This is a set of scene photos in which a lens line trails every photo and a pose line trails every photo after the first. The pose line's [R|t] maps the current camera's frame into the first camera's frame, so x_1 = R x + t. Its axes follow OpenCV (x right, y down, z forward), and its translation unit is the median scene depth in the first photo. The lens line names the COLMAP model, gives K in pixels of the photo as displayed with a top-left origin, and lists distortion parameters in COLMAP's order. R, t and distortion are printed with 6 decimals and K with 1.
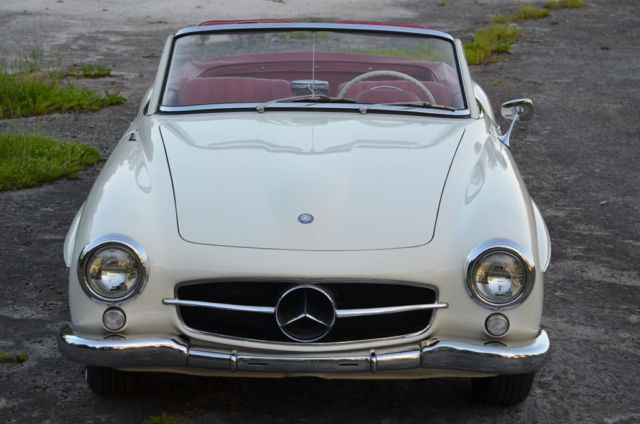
lens RADIAL K [[2269.2, 0, 320.2], [0, 2269.2, 213.3], [0, 0, 1]] dist [0.344478, 0.000000]
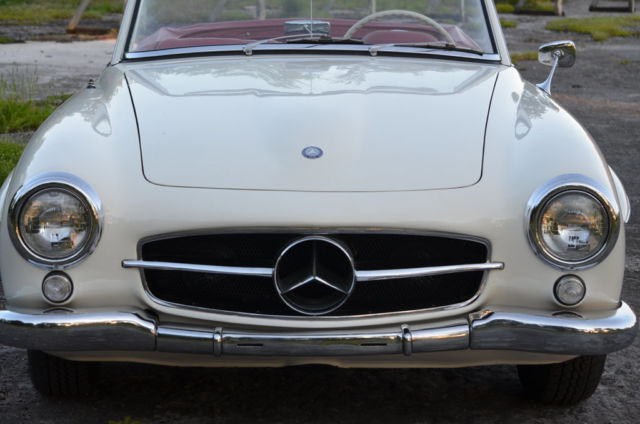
lens RADIAL K [[1842.7, 0, 319.9], [0, 1842.7, 210.5], [0, 0, 1]] dist [-0.091906, 0.000000]
pose [[0.999777, -0.008236, 0.019440, -0.015871], [0.009187, 0.998738, -0.049367, 0.051554], [-0.019009, 0.049535, 0.998592, 0.393611]]
